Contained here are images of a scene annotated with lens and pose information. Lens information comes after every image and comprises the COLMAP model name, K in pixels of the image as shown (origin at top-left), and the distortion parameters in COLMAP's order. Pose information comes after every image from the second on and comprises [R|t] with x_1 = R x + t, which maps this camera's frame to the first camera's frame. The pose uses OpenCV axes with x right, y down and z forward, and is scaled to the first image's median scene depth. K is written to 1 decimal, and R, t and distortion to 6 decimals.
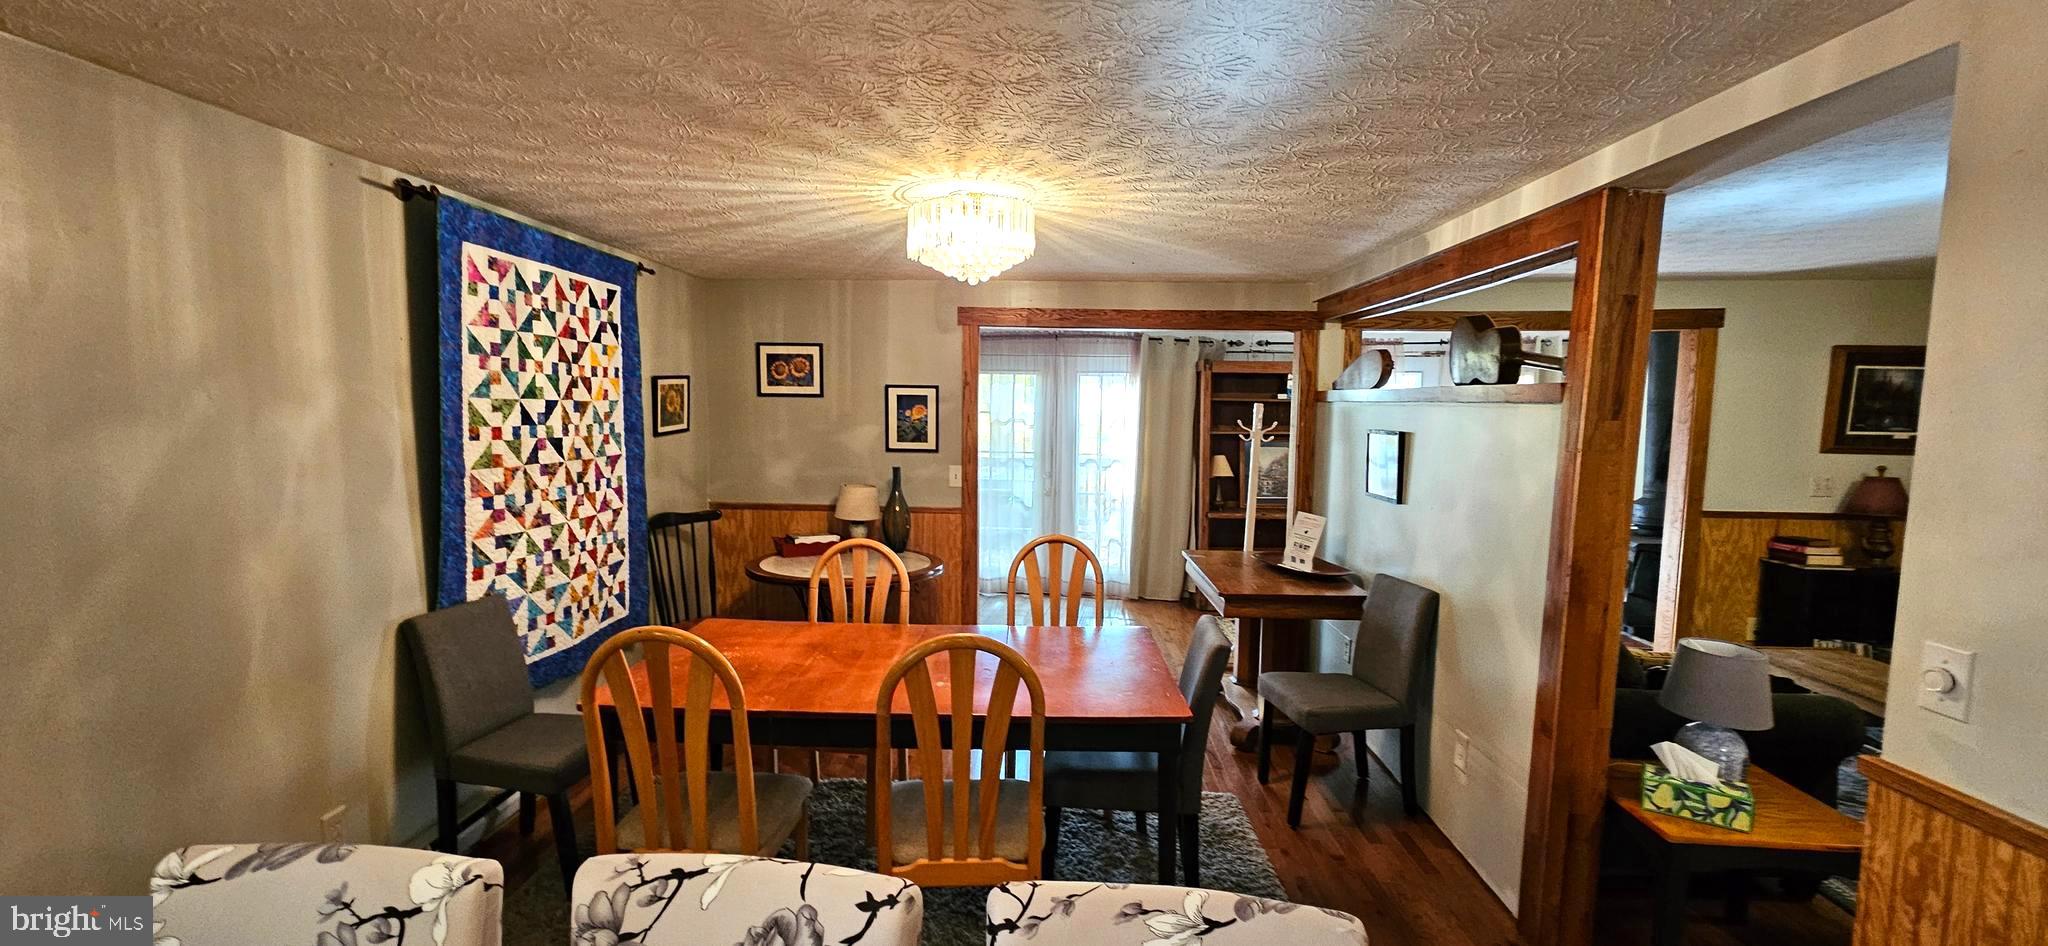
lens RADIAL K [[838.1, 0, 1012.3], [0, 838.1, 478.9], [0, 0, 1]] dist [0.002939, -0.005213]
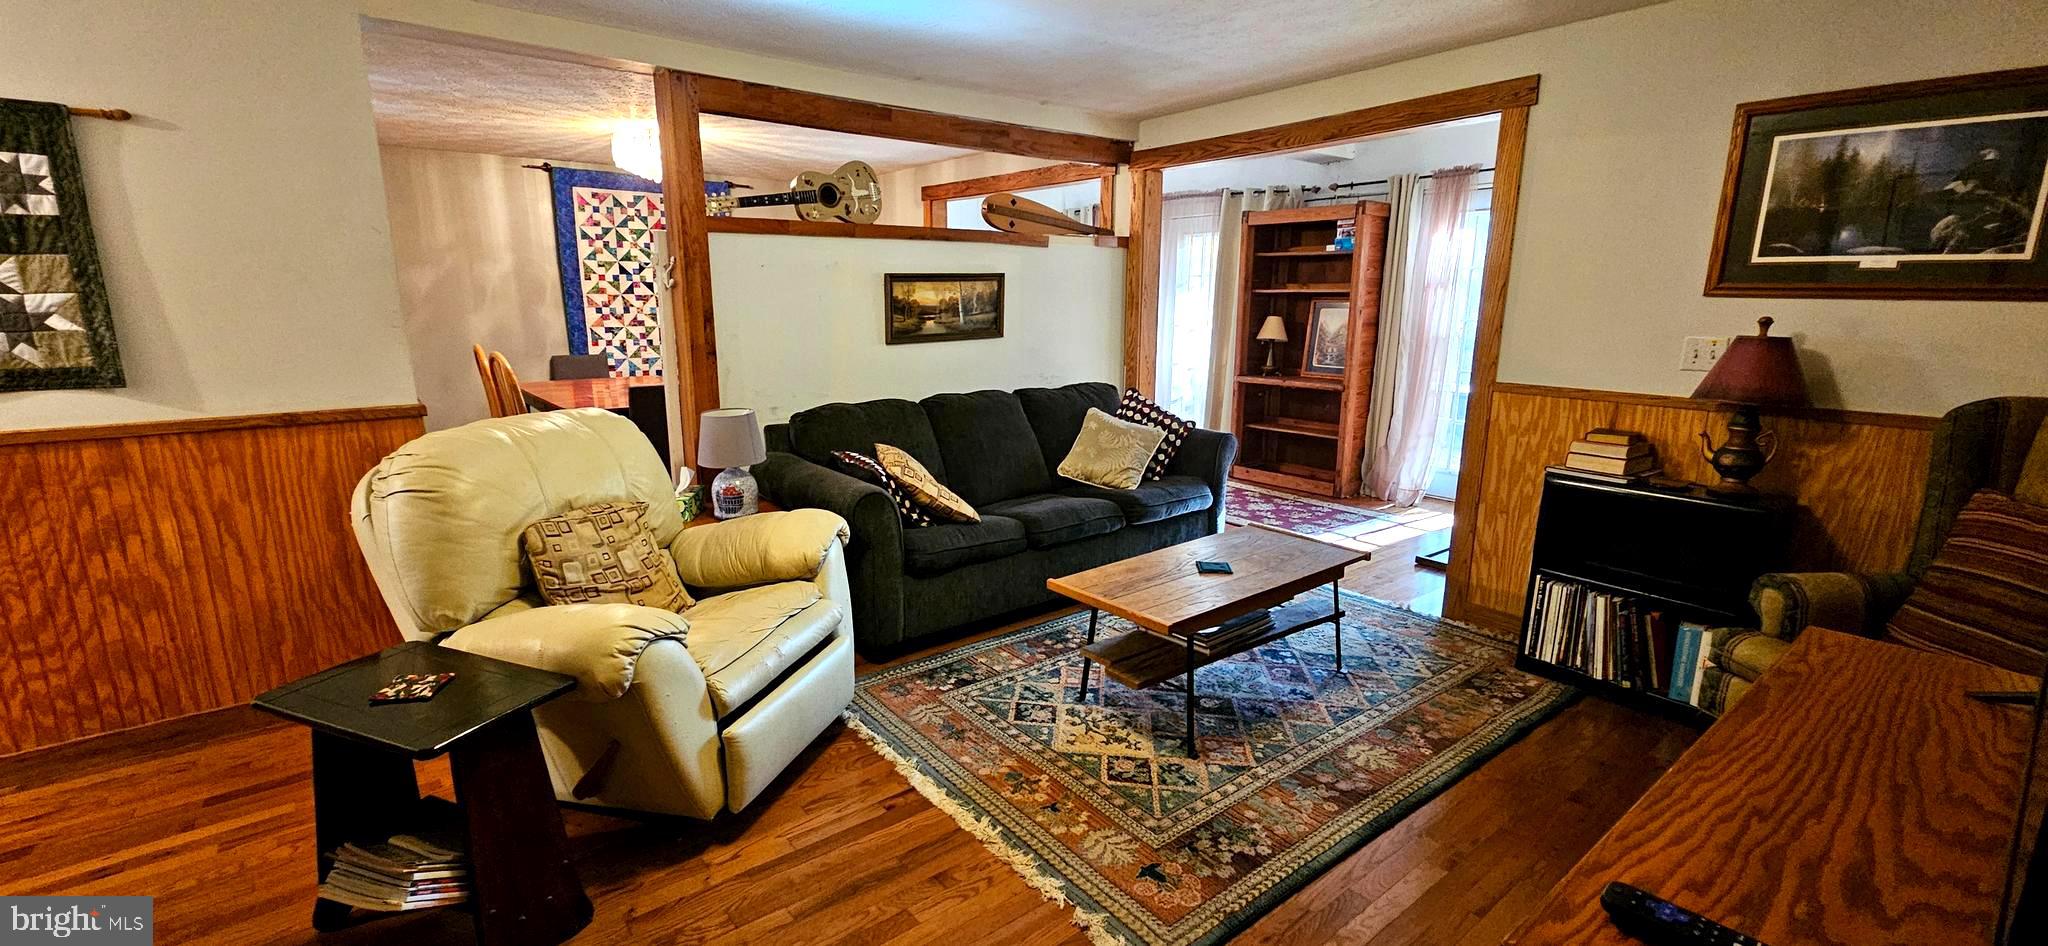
lens RADIAL K [[838.1, 0, 1012.3], [0, 838.1, 478.9], [0, 0, 1]] dist [0.002939, -0.005213]
pose [[0.654705, 0.156672, -0.739470, 1.637850], [-0.063973, 0.986259, 0.152319, 0.055899], [0.753172, -0.052418, 0.655731, 0.343329]]
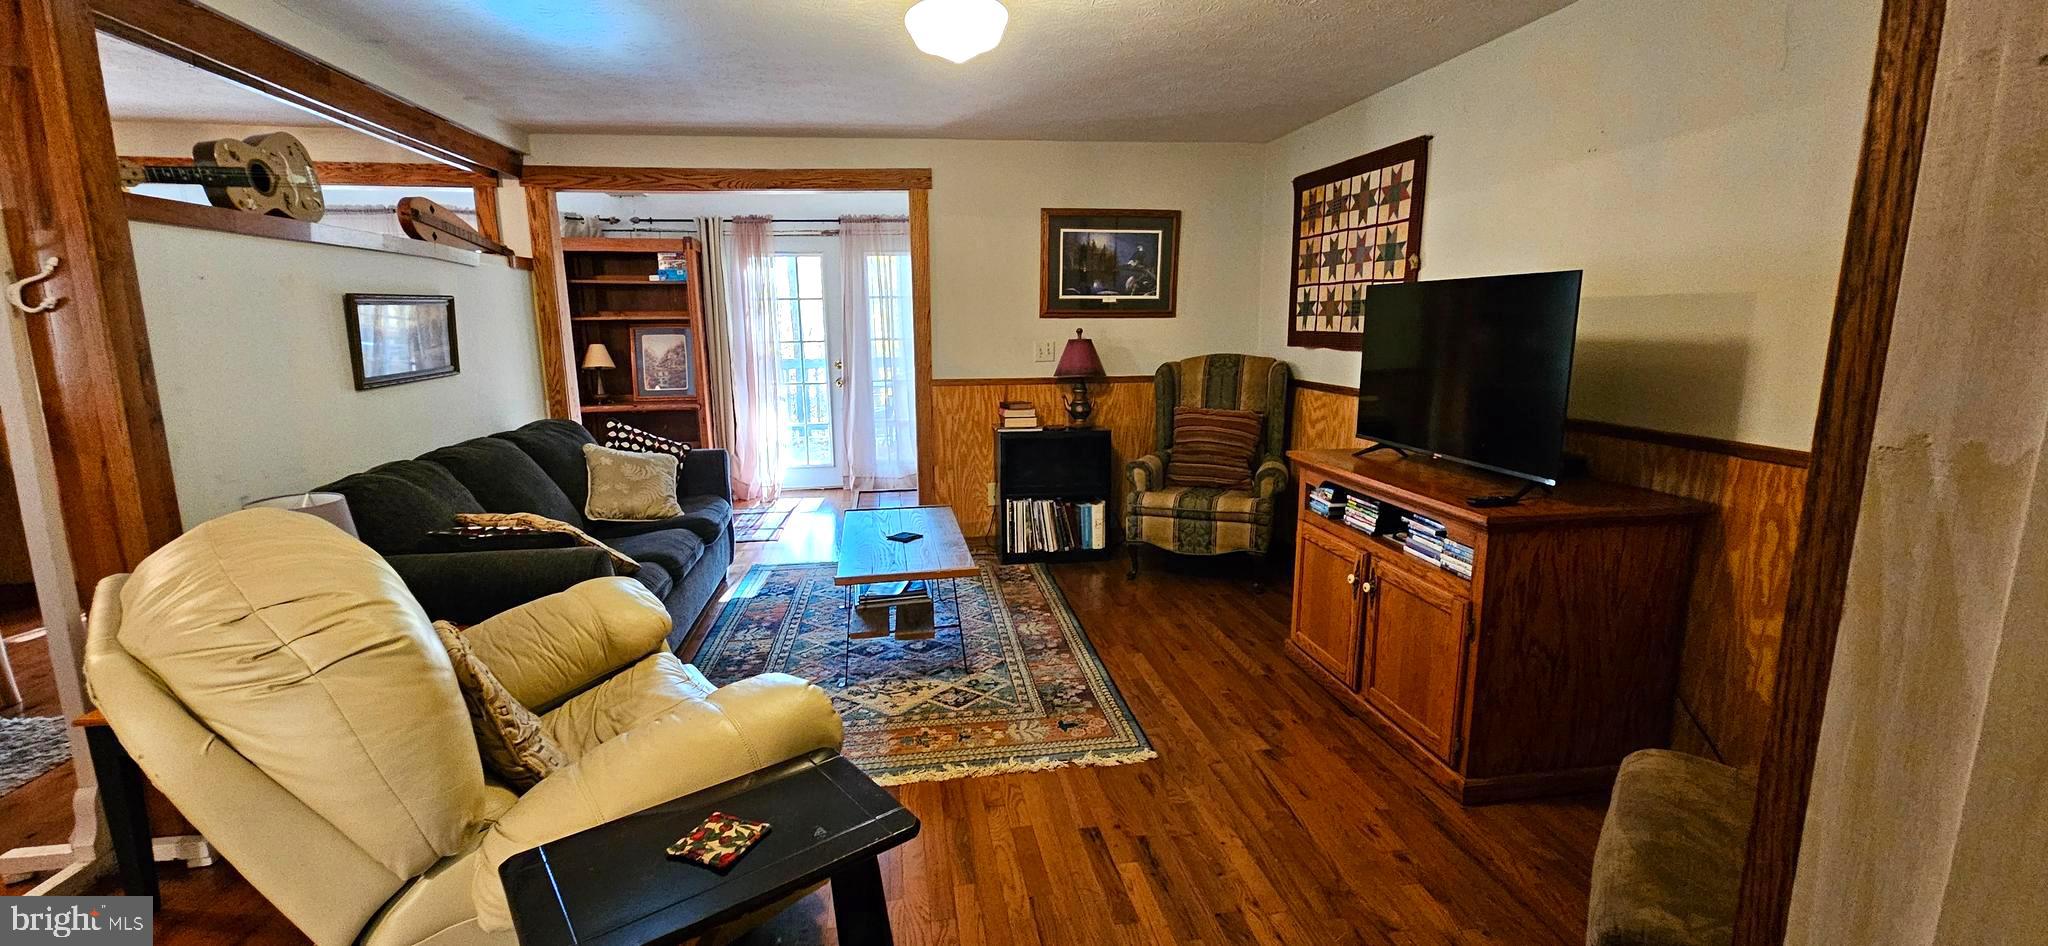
lens RADIAL K [[838.1, 0, 1012.3], [0, 838.1, 478.9], [0, 0, 1]] dist [0.002939, -0.005213]
pose [[0.979043, -0.053527, 0.196493, 1.071090], [0.034306, 0.994401, 0.099952, 0.089537], [-0.200743, -0.091116, 0.975397, -0.004251]]
